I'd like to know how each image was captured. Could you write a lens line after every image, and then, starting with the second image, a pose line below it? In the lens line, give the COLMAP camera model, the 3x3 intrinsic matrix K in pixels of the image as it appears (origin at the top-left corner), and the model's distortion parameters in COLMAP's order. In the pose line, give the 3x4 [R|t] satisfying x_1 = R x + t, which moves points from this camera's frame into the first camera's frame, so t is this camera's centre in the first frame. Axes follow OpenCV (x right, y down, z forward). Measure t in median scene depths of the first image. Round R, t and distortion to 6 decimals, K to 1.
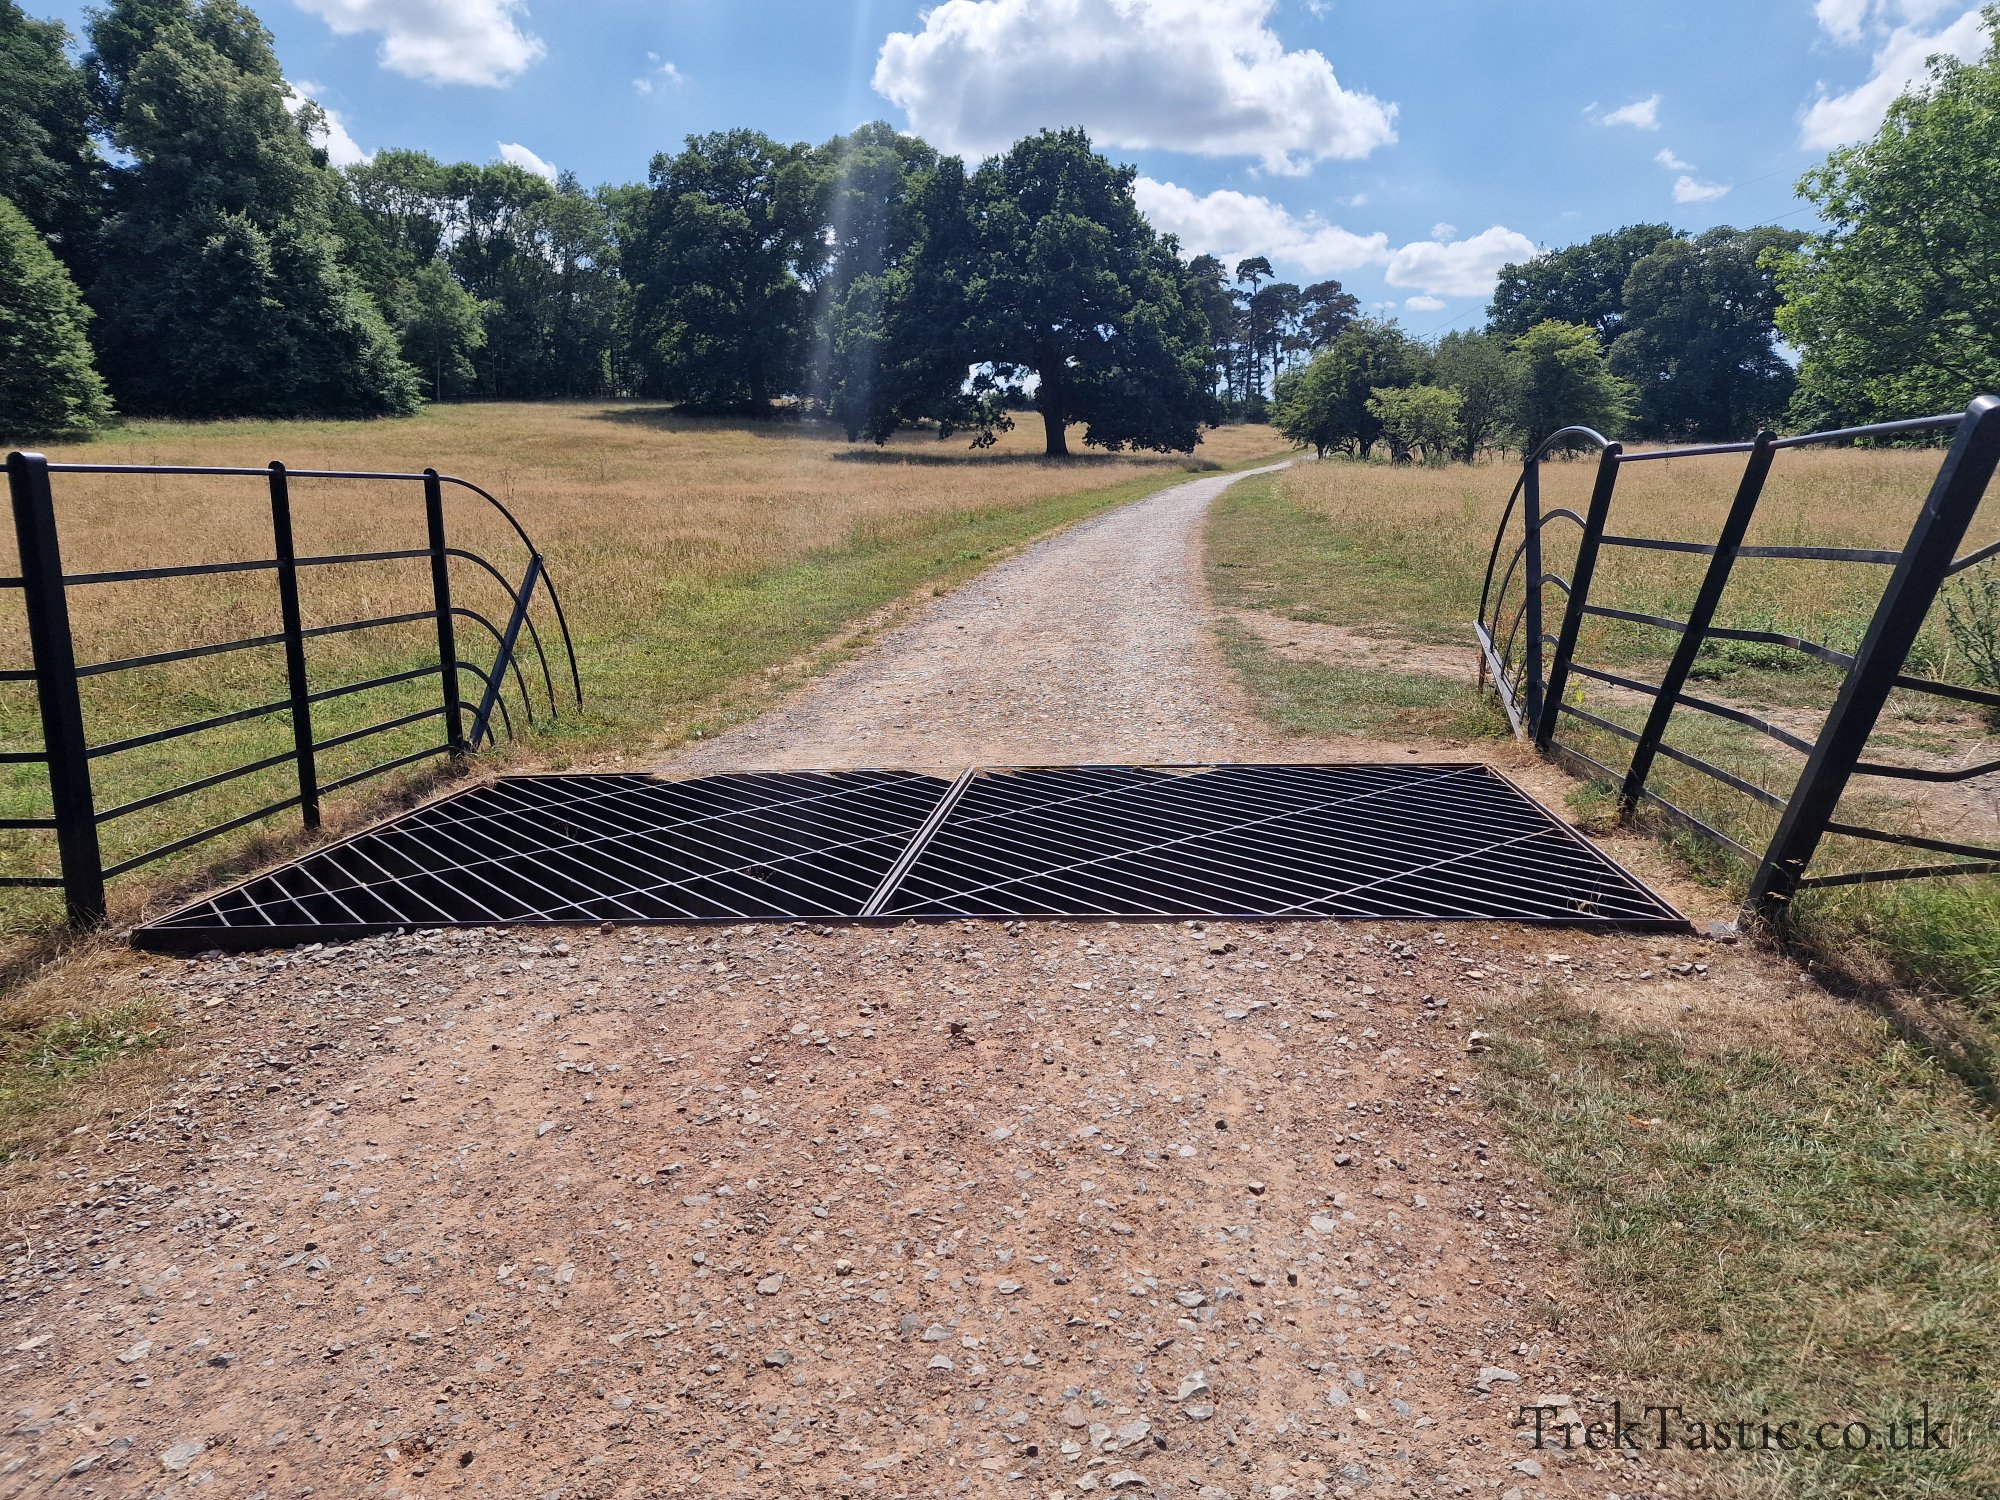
lens RADIAL K [[1289.7, 0, 1000.0], [0, 1289.7, 750.0], [0, 0, 1]] dist [0.059026, -0.085957]
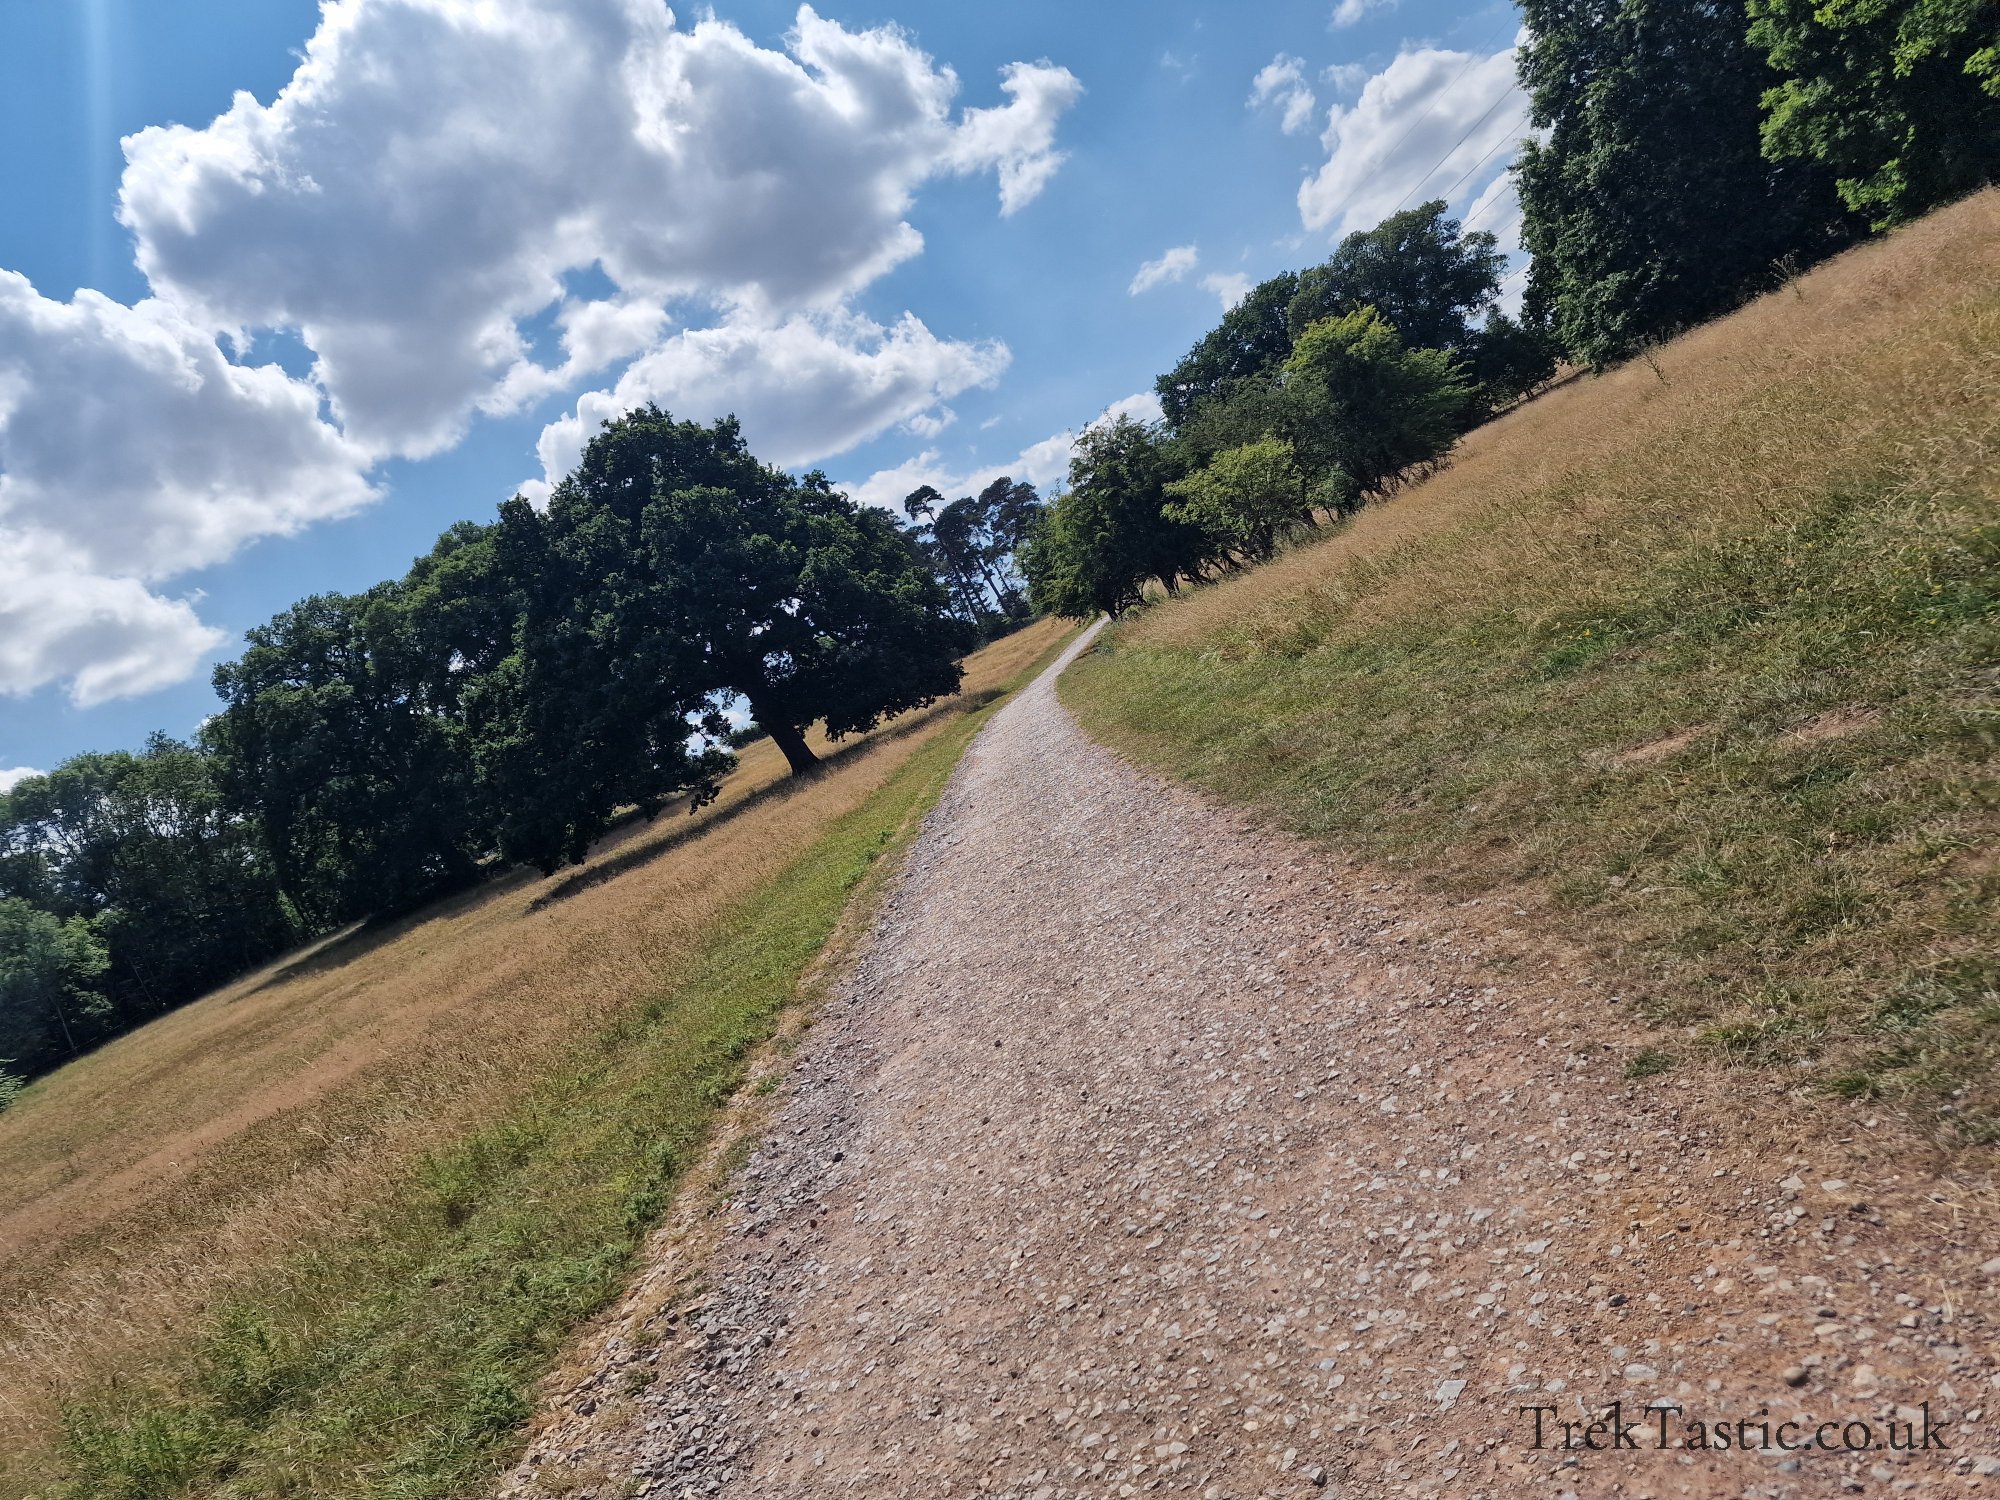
lens RADIAL K [[1305.4, 0, 1000.0], [0, 1305.4, 750.0], [0, 0, 1]] dist [0.002027, -0.003499]
pose [[0.881864, -0.443144, 0.161057, 0.021037], [0.467027, 0.867912, -0.169158, -0.042062], [-0.064822, 0.224393, 0.972340, 0.187694]]
